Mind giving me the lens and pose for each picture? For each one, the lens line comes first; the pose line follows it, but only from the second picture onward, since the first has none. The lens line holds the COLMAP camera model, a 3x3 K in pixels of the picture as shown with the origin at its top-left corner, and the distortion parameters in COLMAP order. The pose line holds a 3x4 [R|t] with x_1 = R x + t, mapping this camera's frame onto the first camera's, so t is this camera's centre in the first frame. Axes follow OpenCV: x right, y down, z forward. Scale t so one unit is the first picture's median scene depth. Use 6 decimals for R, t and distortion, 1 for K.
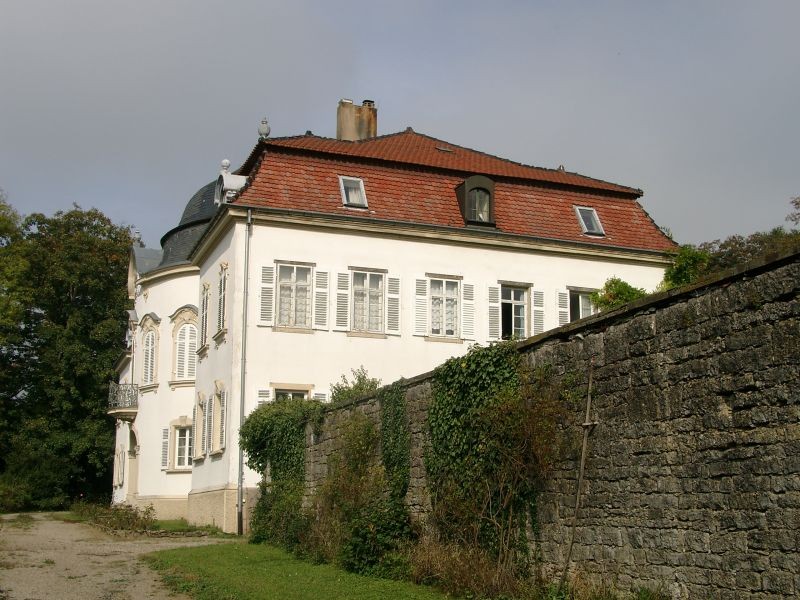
lens RADIAL K [[1048.0, 0, 394.6], [0, 1048.0, 315.0], [0, 0, 1]] dist [-0.013868, 0.000000]
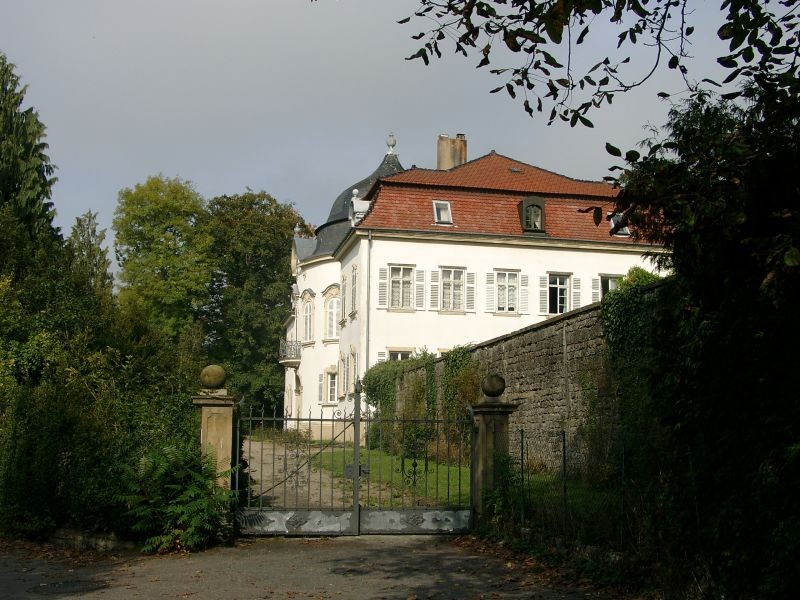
lens RADIAL K [[1048.0, 0, 400.7], [0, 1048.0, 300.4], [0, 0, 1]] dist [-0.013868, 0.000000]
pose [[0.989064, -0.012869, -0.146925, 0.108590], [0.020253, 0.998600, 0.048868, -0.065438], [0.146090, -0.051309, 0.987940, -0.415719]]
